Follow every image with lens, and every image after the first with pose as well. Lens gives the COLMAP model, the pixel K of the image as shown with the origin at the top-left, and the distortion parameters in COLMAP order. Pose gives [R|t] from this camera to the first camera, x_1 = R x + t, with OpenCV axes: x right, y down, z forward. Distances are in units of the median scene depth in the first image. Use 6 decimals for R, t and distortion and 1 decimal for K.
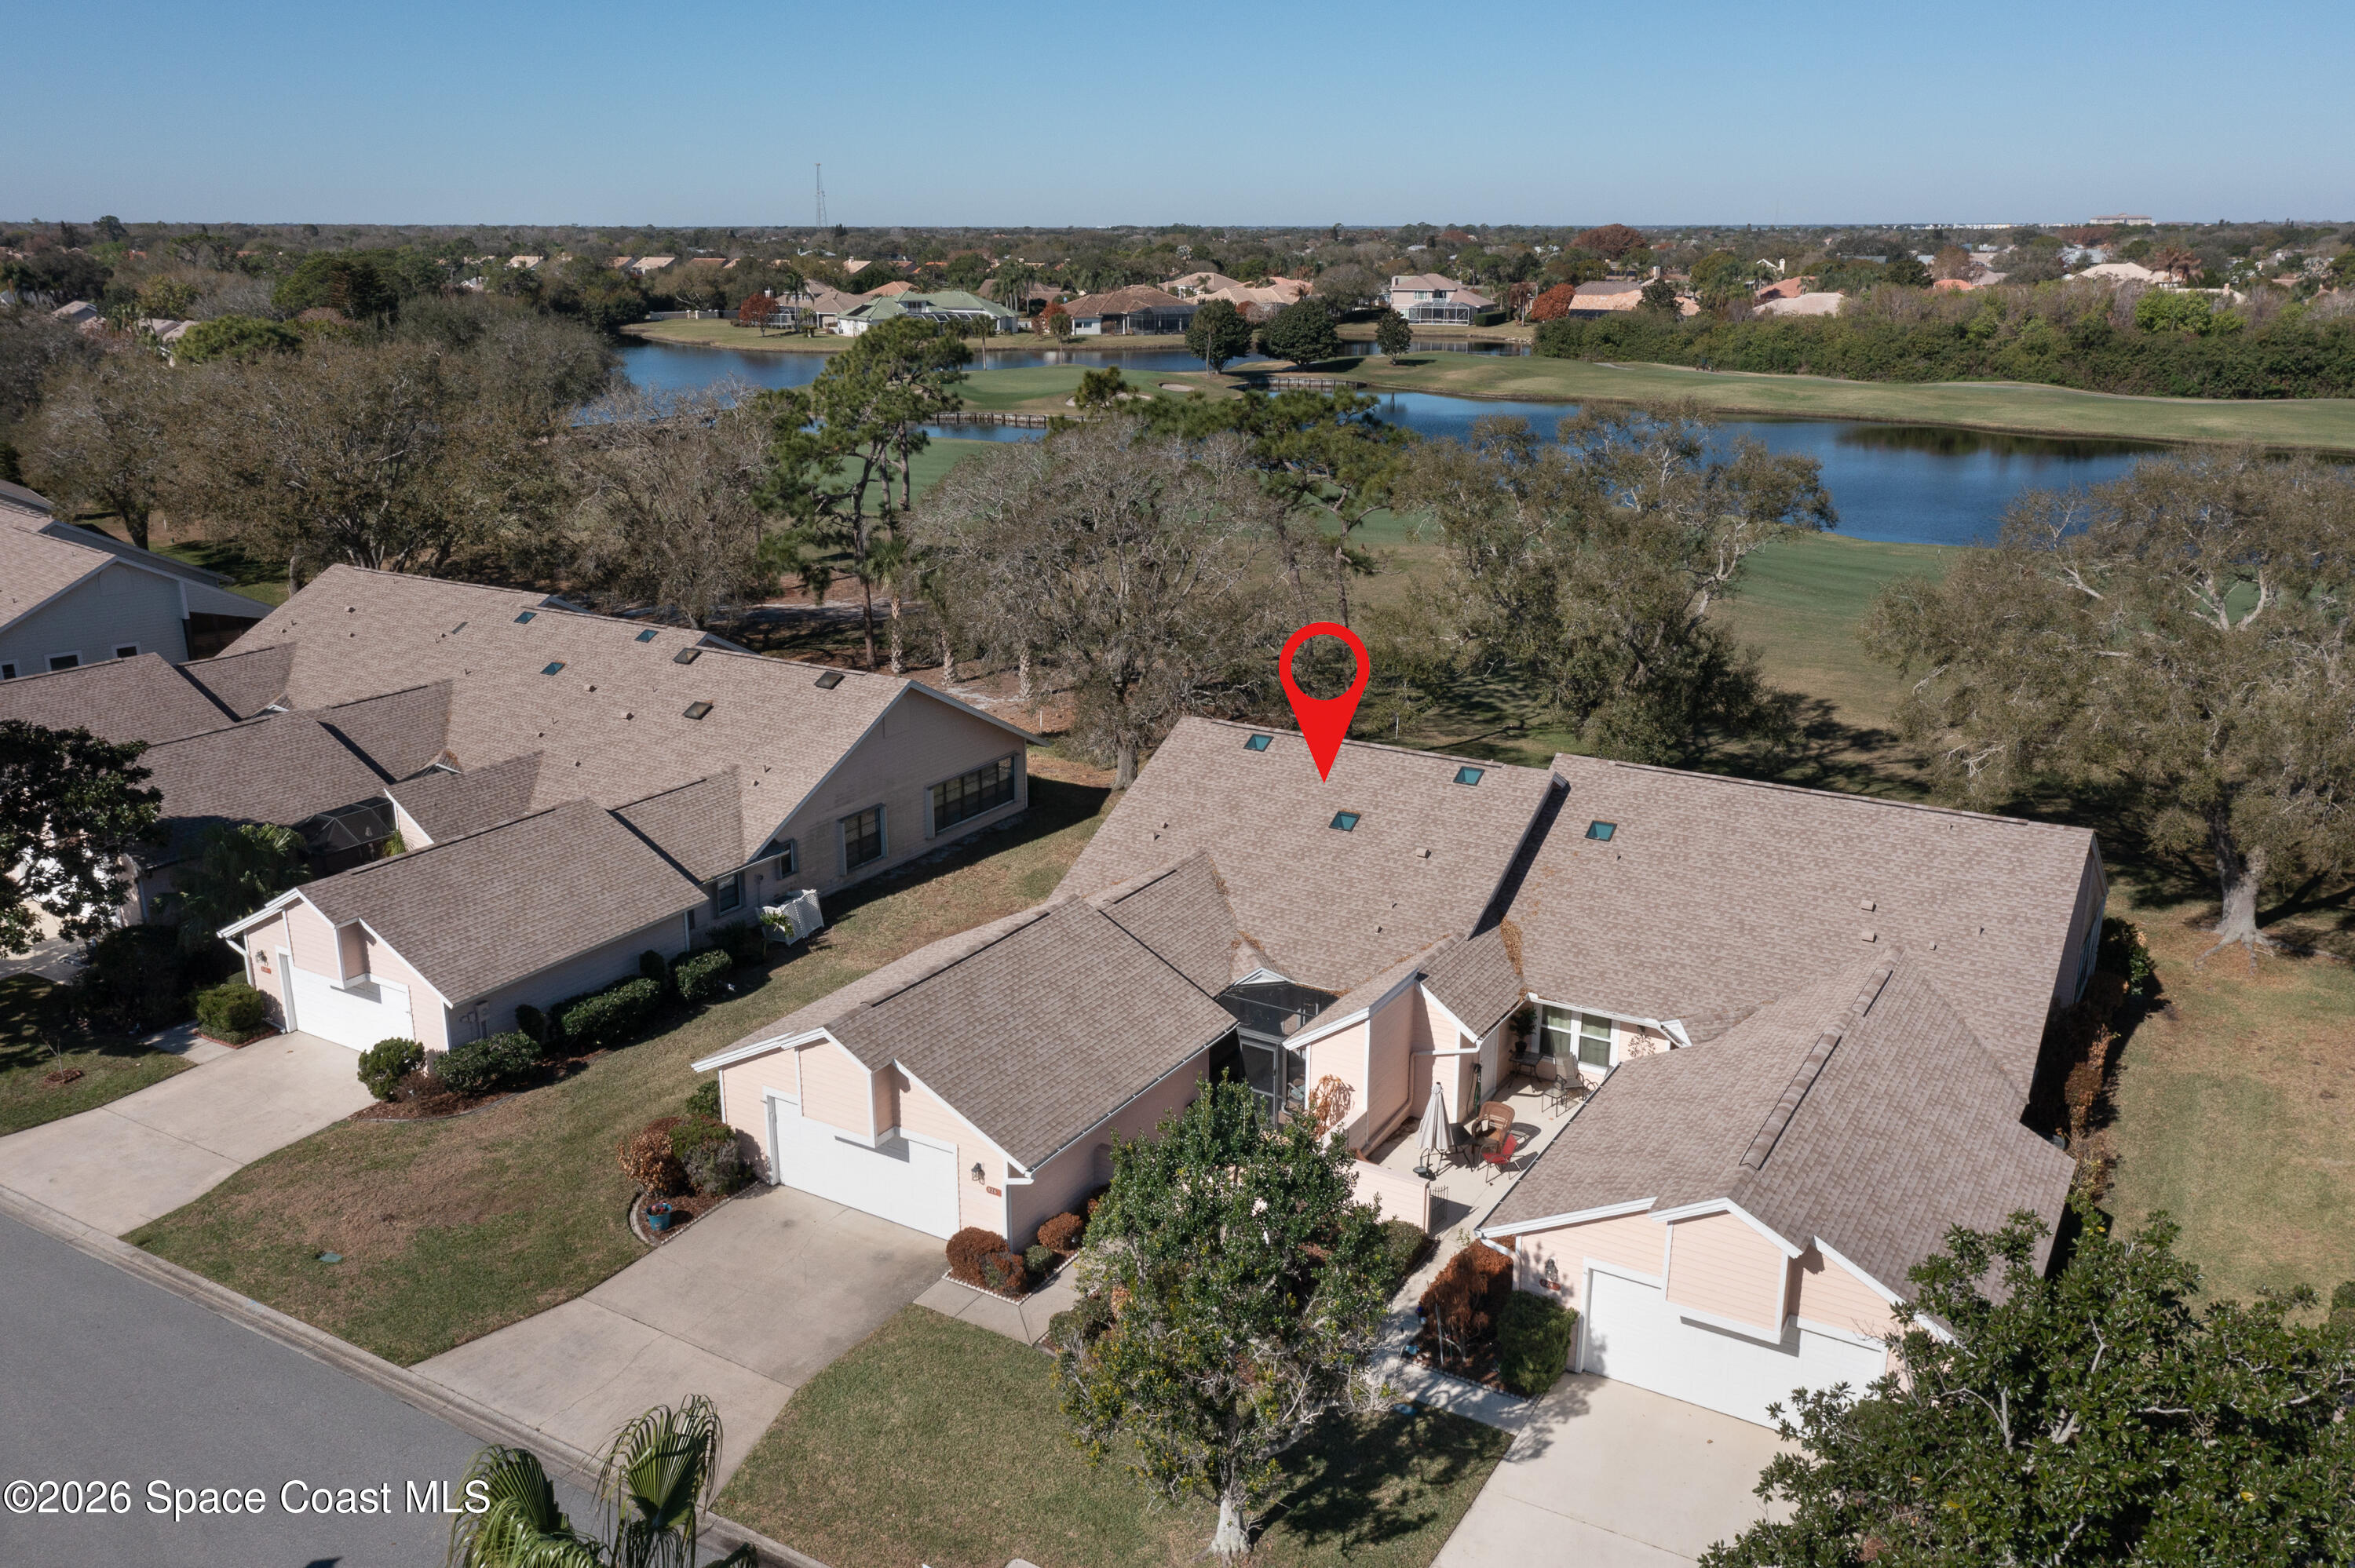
lens RADIAL K [[1850.1, 0, 1190.7], [0, 1850.1, 795.8], [0, 0, 1]] dist [0.001857, 0.036554]
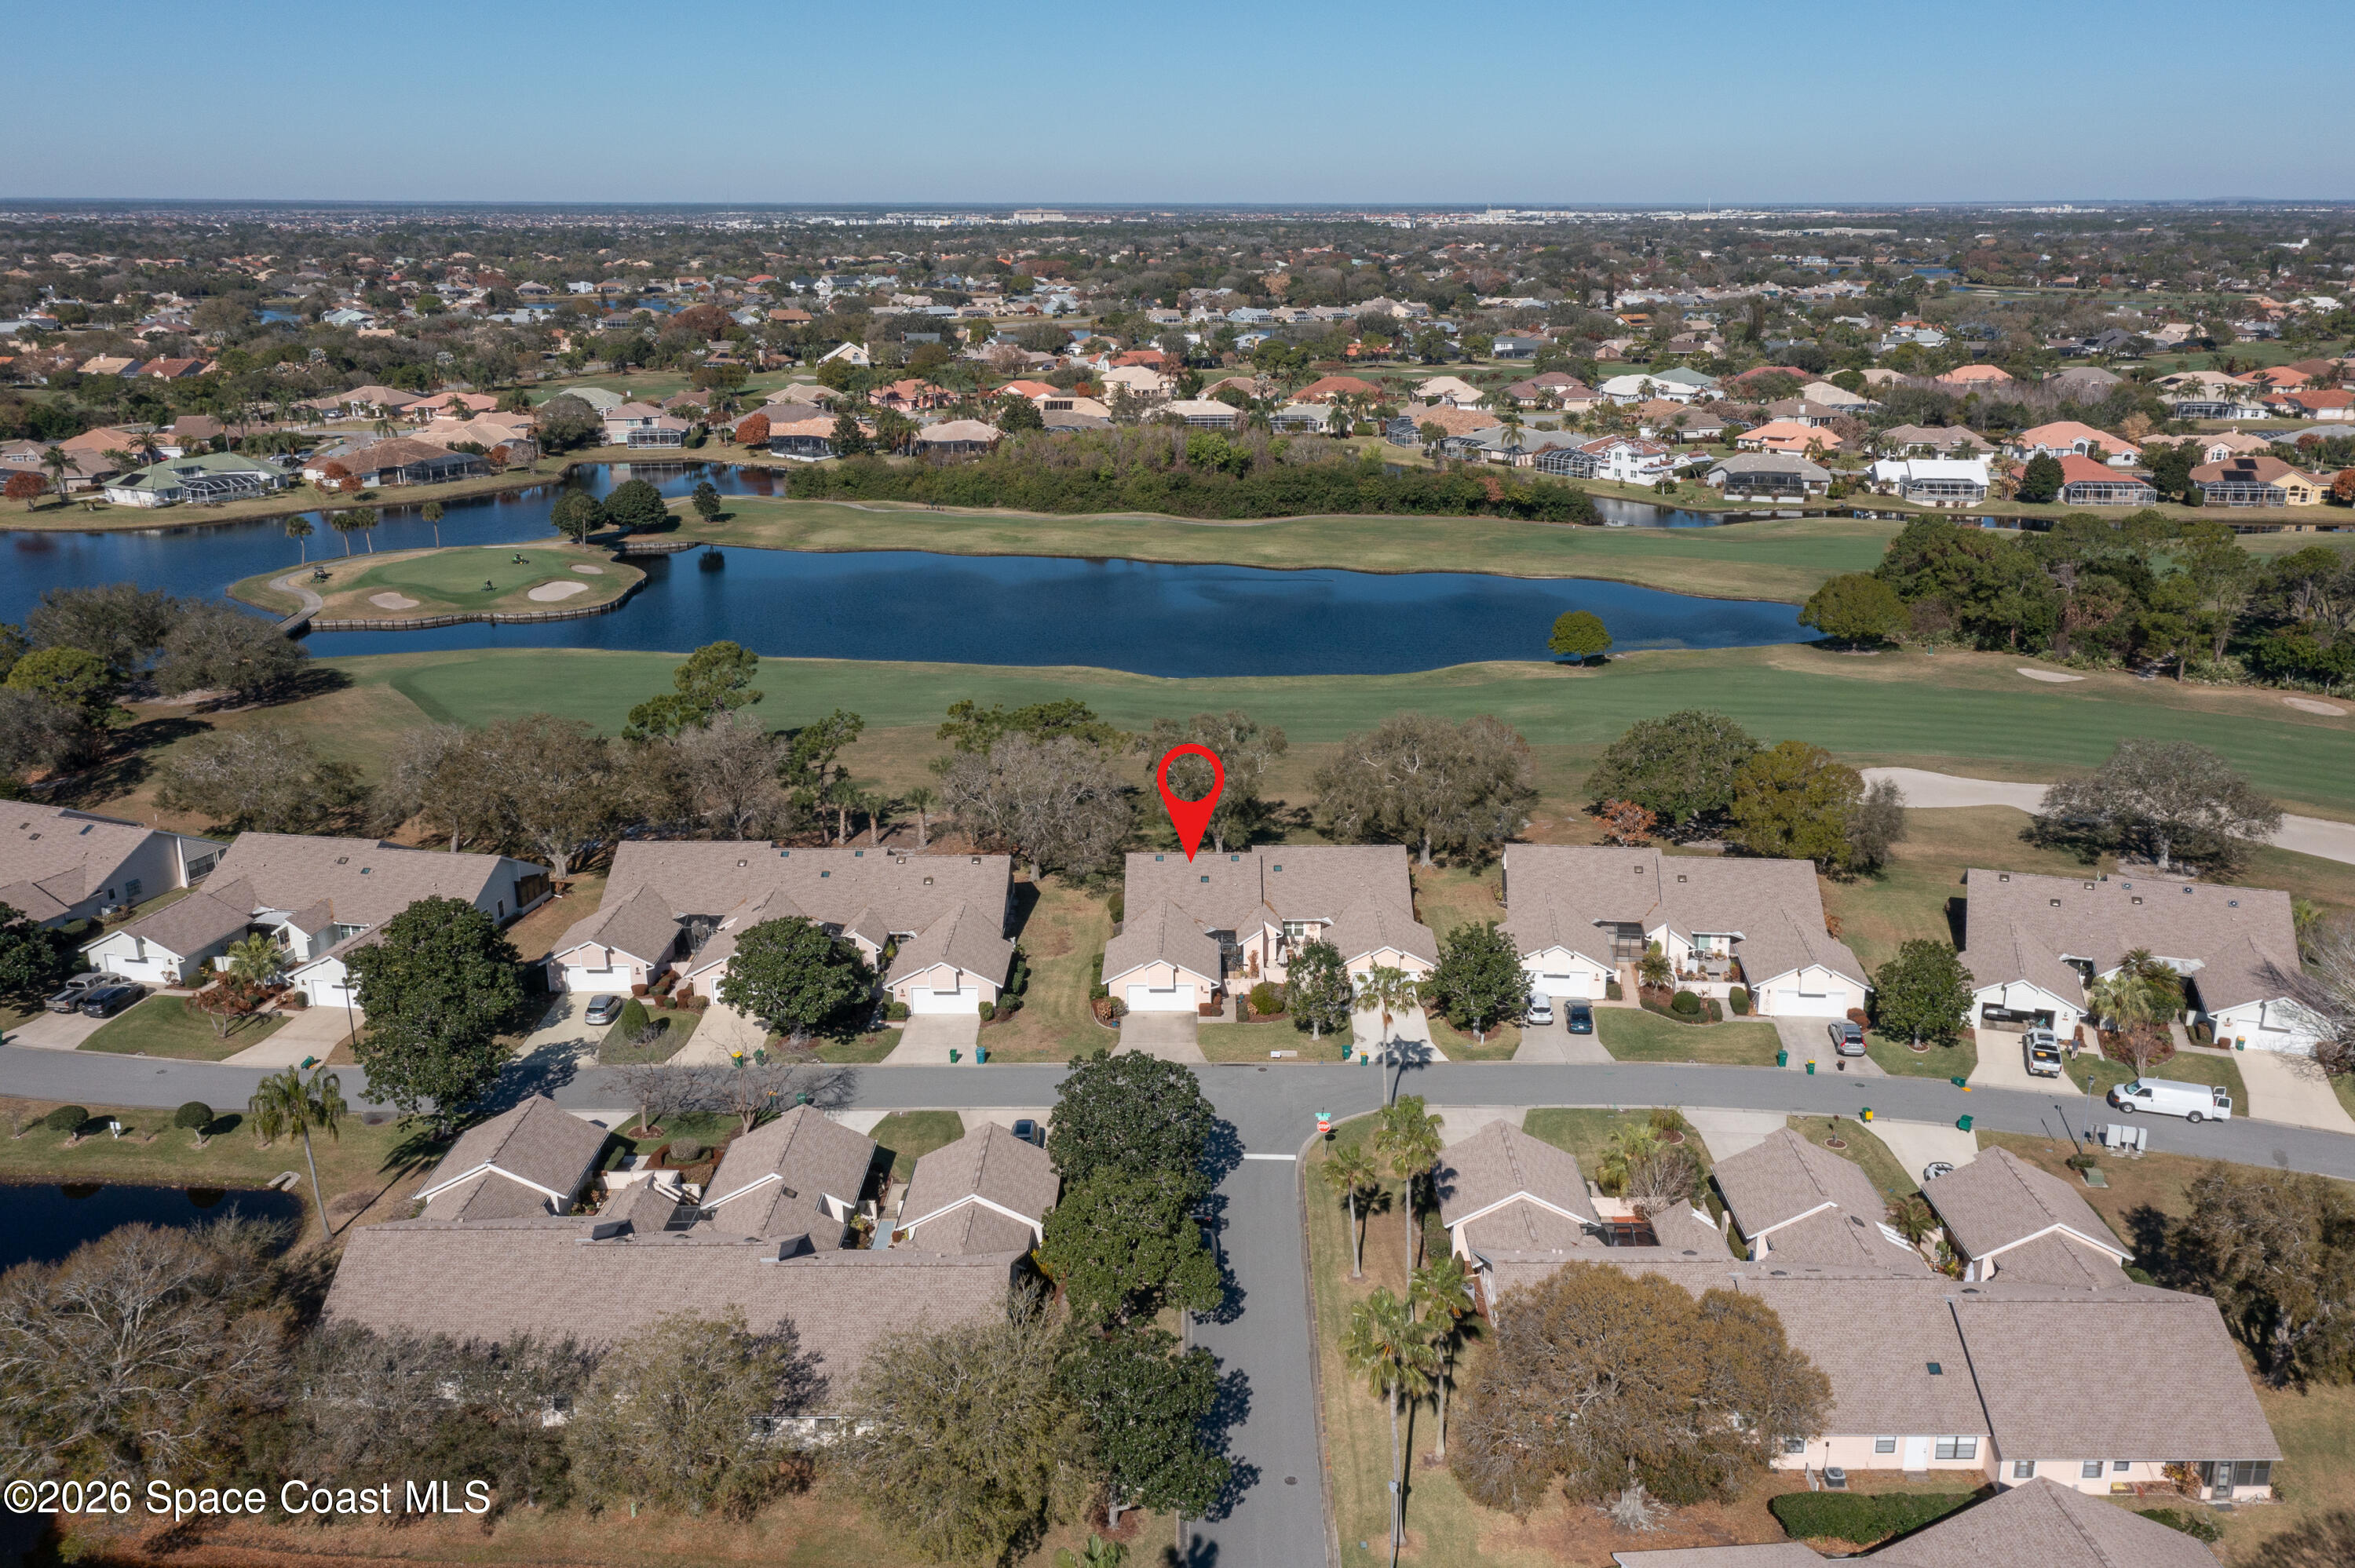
lens RADIAL K [[1850.1, 0, 1187.7], [0, 1850.1, 794.3], [0, 0, 1]] dist [0.001857, 0.036554]
pose [[0.863907, -0.159427, 0.477754, -1.404550], [0.154815, 0.986712, 0.049319, -0.285534], [-0.479268, 0.031356, 0.877108, -1.743191]]
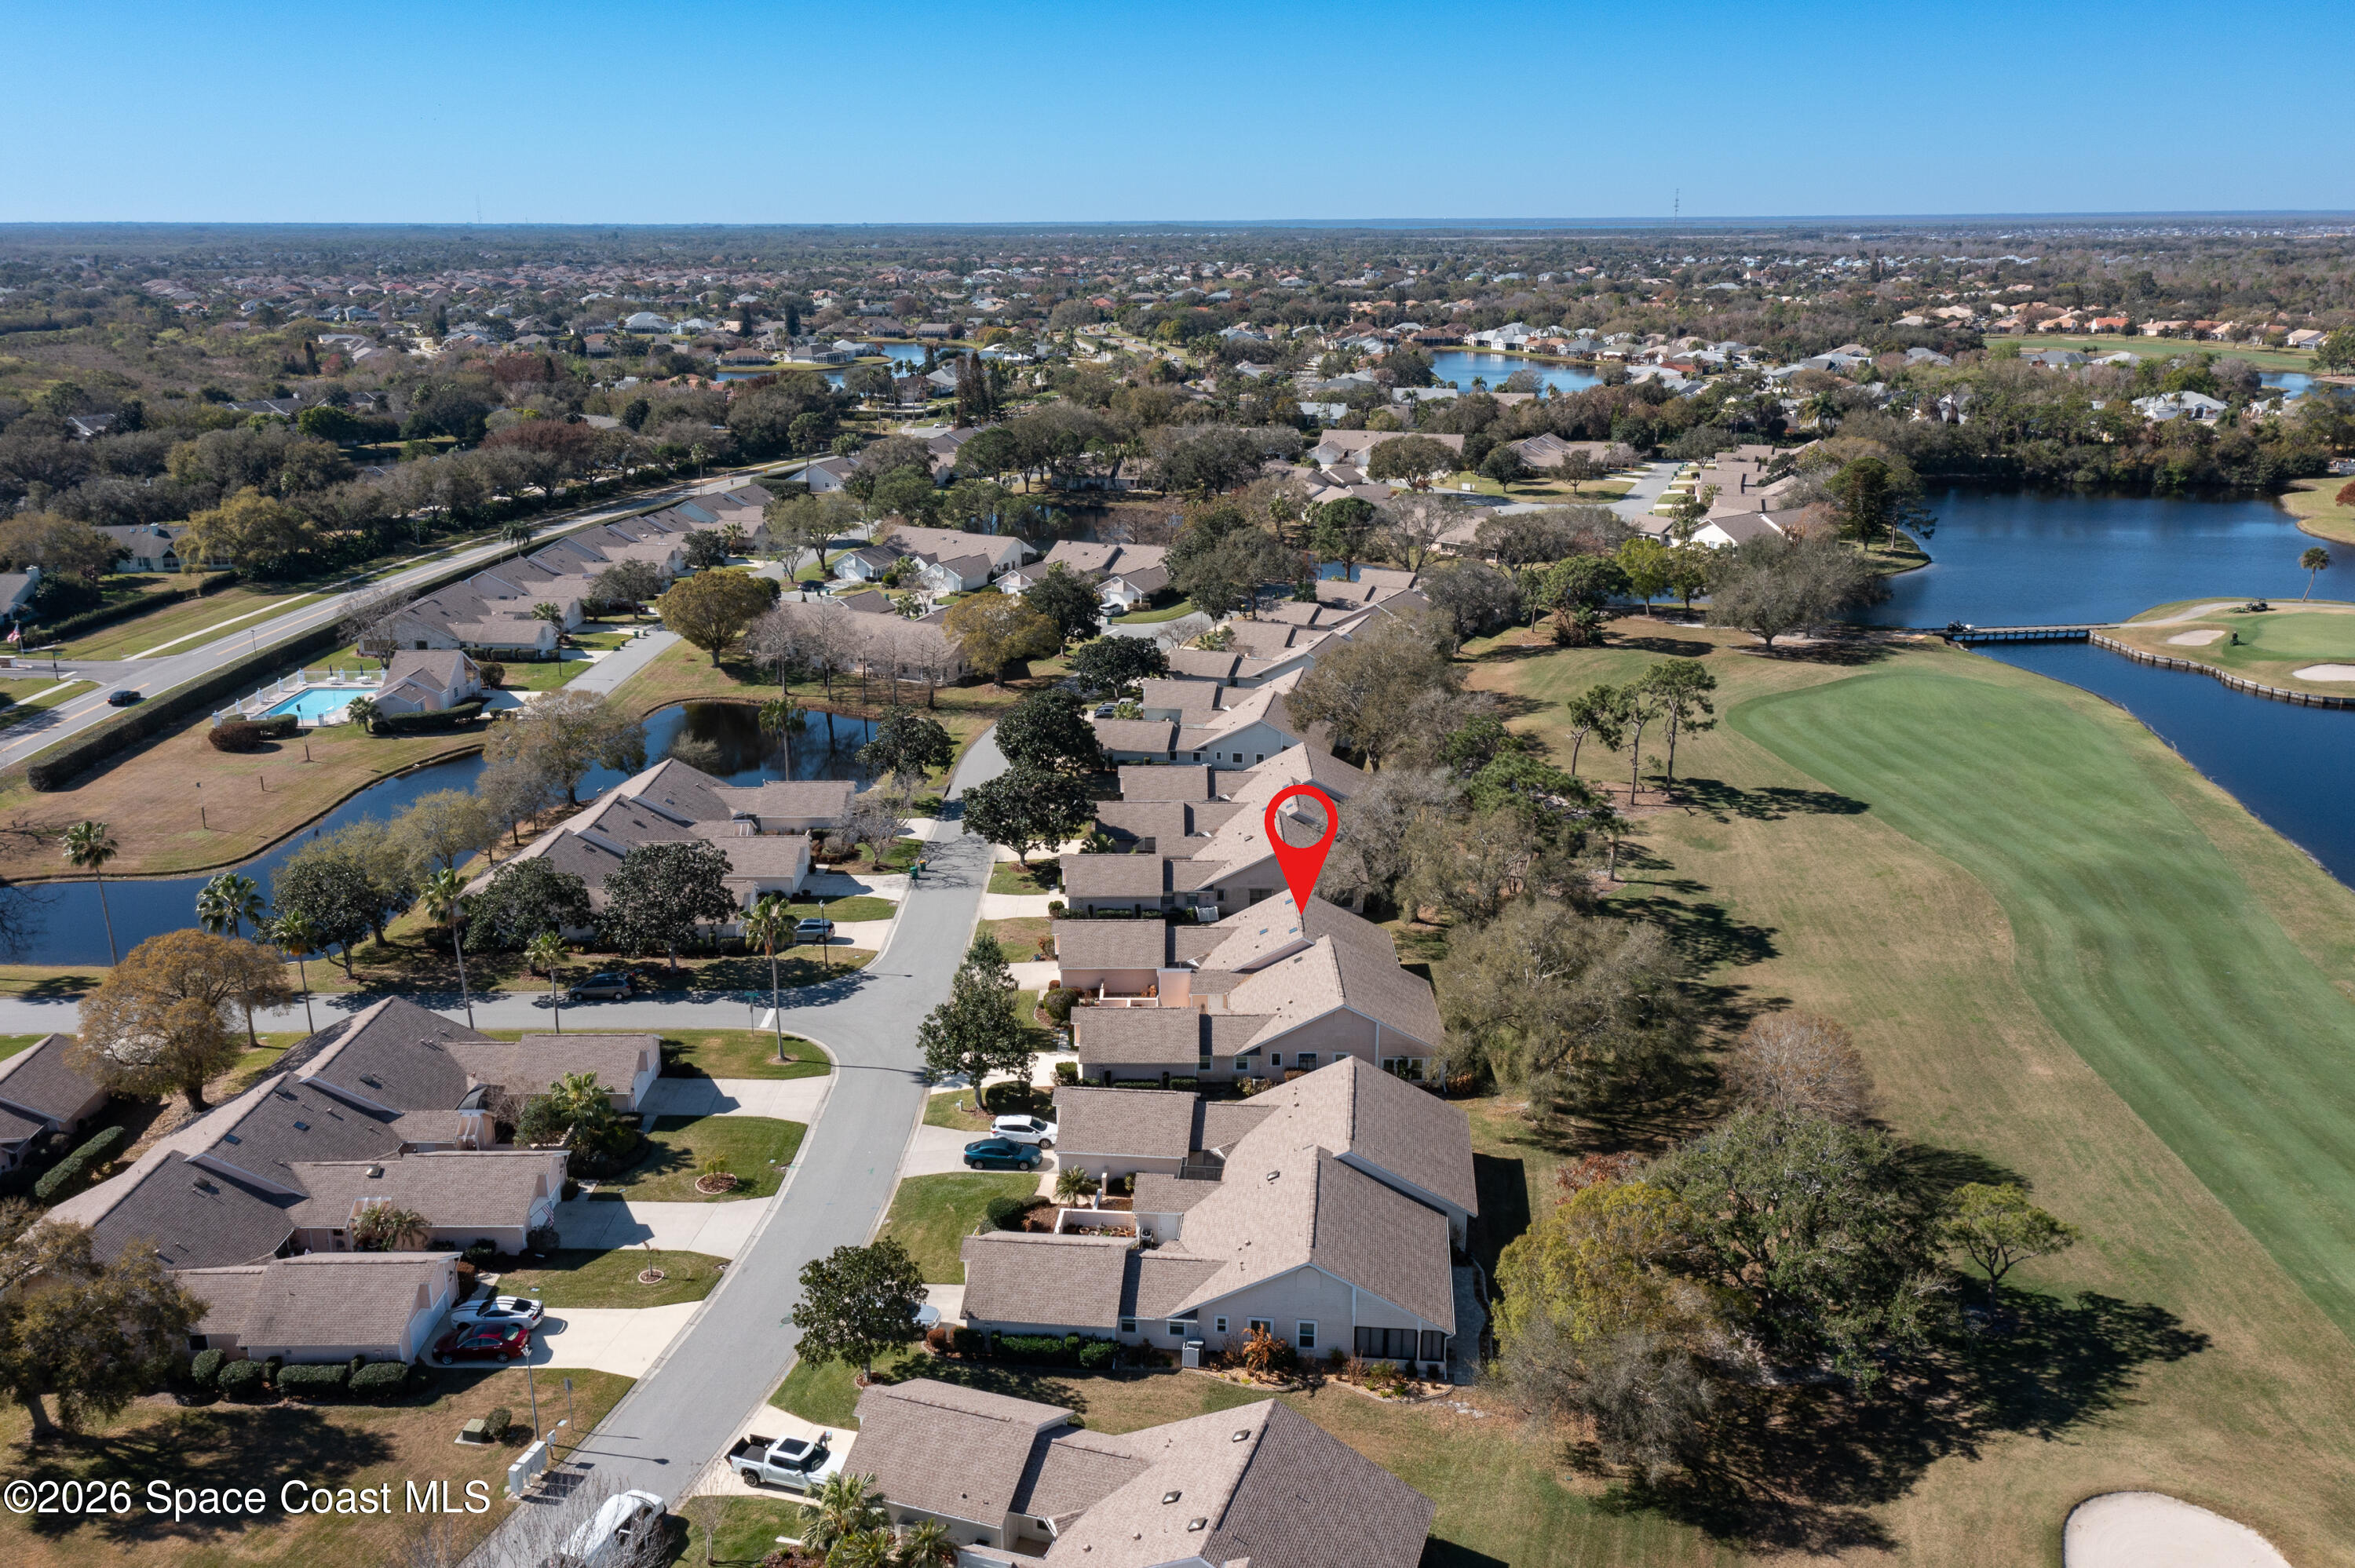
lens RADIAL K [[1850.1, 0, 1178.5], [0, 1850.1, 782.0], [0, 0, 1]] dist [0.001857, 0.036554]
pose [[0.515044, 0.240565, -0.822714, 2.335841], [-0.244484, 0.961168, 0.127995, -0.554899], [0.821558, 0.135217, 0.553859, -0.781875]]
